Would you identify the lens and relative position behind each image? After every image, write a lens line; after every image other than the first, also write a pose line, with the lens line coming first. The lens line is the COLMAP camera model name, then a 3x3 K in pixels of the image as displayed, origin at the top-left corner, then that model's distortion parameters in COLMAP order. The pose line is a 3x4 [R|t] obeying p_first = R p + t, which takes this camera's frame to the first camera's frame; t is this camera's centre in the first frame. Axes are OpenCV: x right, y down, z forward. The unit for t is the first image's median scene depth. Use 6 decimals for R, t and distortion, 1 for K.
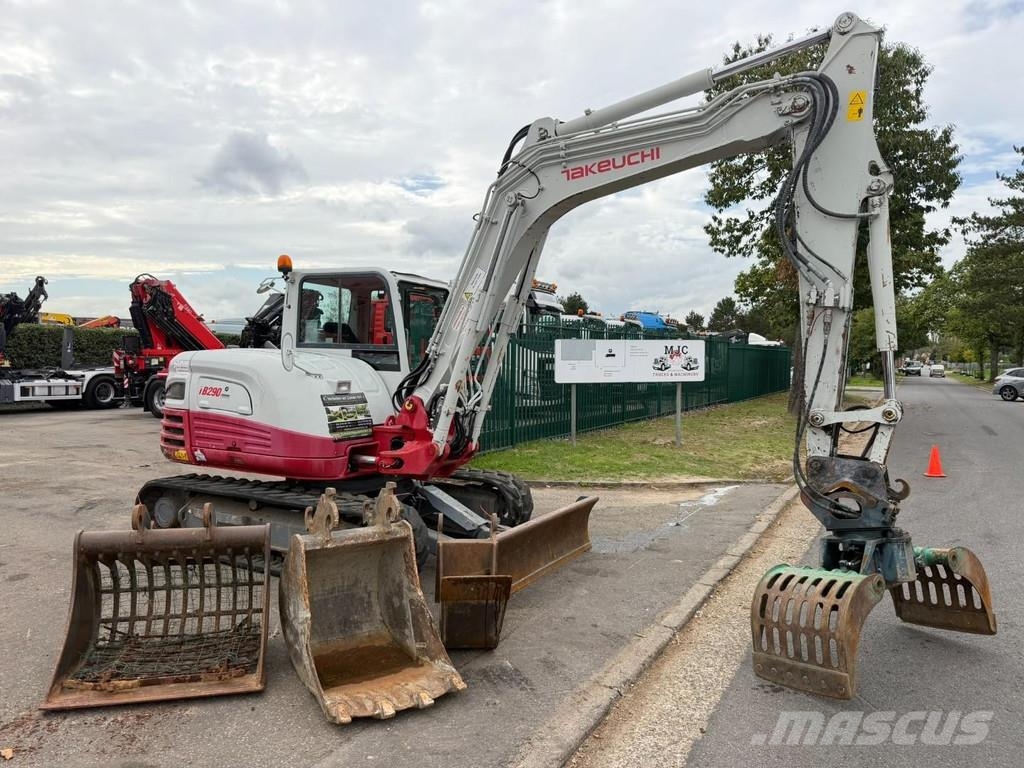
lens RADIAL K [[728.3, 0, 519.3], [0, 728.3, 390.1], [0, 0, 1]] dist [0.056993, -0.072889]
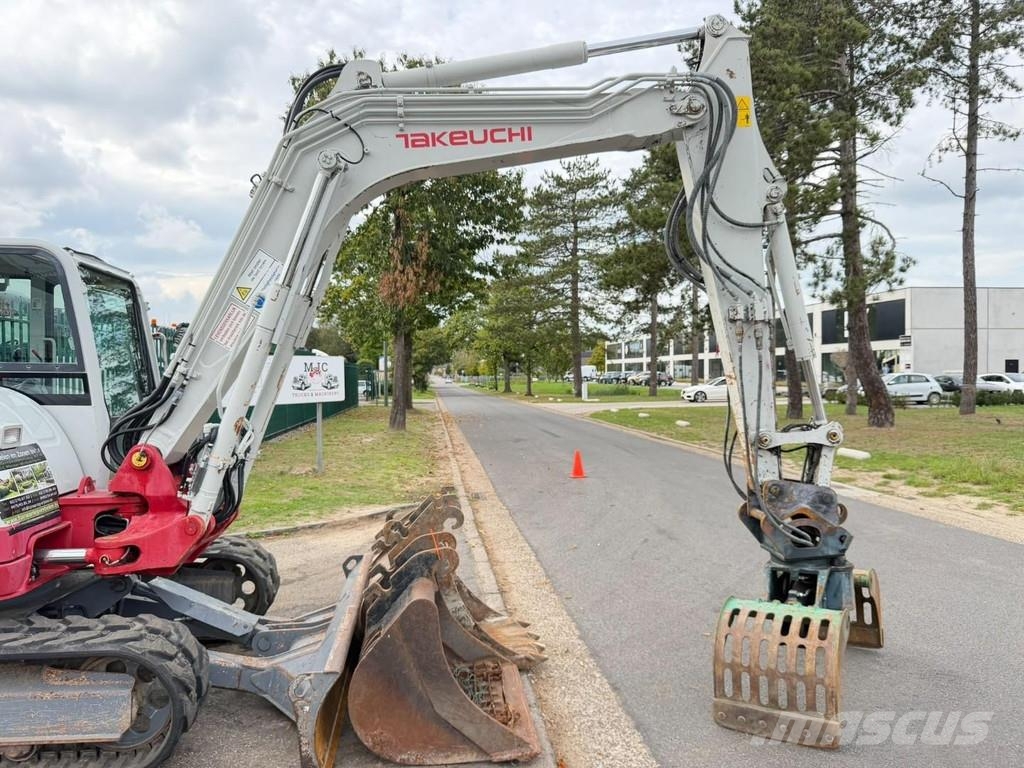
lens RADIAL K [[724.7, 0, 509.6], [0, 724.7, 389.9], [0, 0, 1]] dist [0.046934, -0.066780]
pose [[0.814325, -0.024667, 0.579884, -0.246519], [0.036856, 0.999278, -0.009250, -0.021192], [-0.579237, 0.028905, 0.814646, 0.278276]]
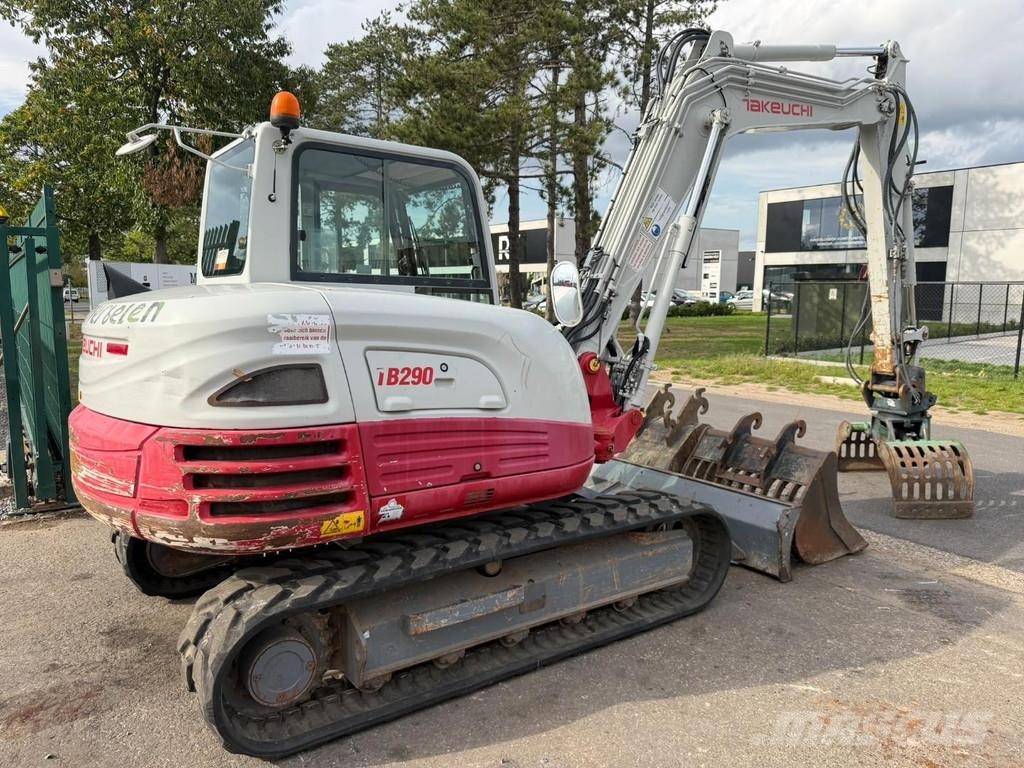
lens RADIAL K [[728.3, 0, 517.1], [0, 728.3, 389.4], [0, 0, 1]] dist [0.056993, -0.072889]
pose [[0.424187, -0.125311, 0.896863, -0.819983], [0.033499, 0.991873, 0.122742, -0.046233], [-0.904955, -0.022022, 0.424937, 0.725149]]
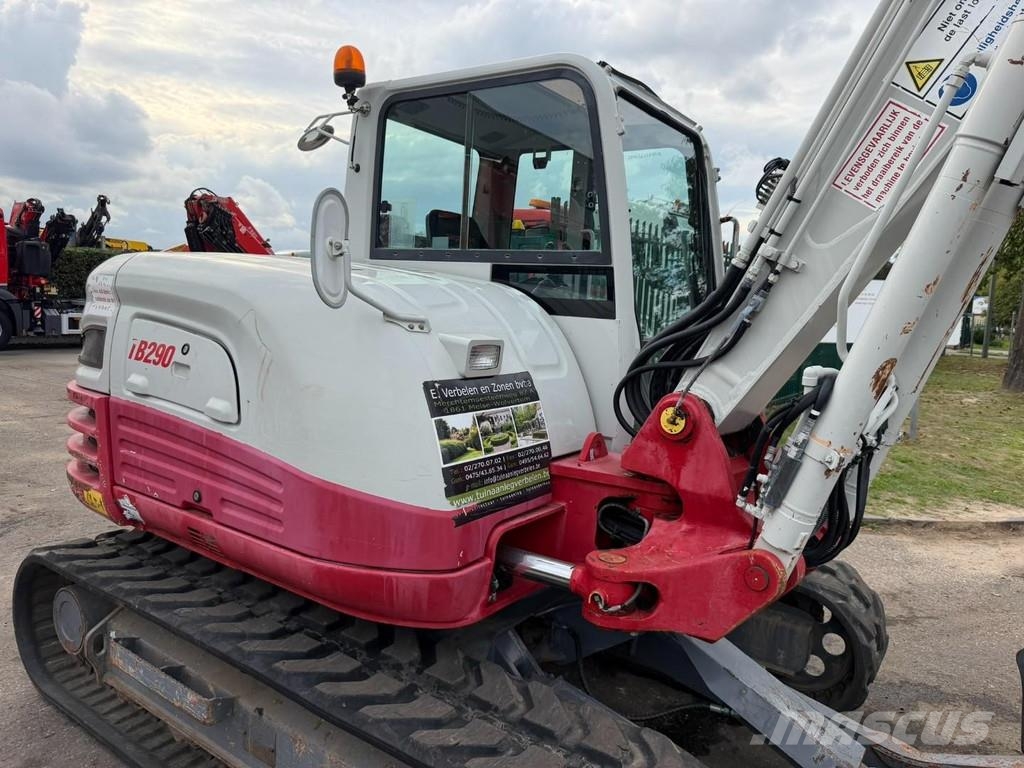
lens RADIAL K [[723.2, 0, 500.3], [0, 723.2, 378.4], [0, 0, 1]] dist [0.023771, -0.035991]
pose [[0.991377, 0.045747, -0.122799, -0.183672], [-0.038516, 0.997417, 0.060626, -0.015622], [0.125255, -0.055374, 0.990578, 0.630373]]
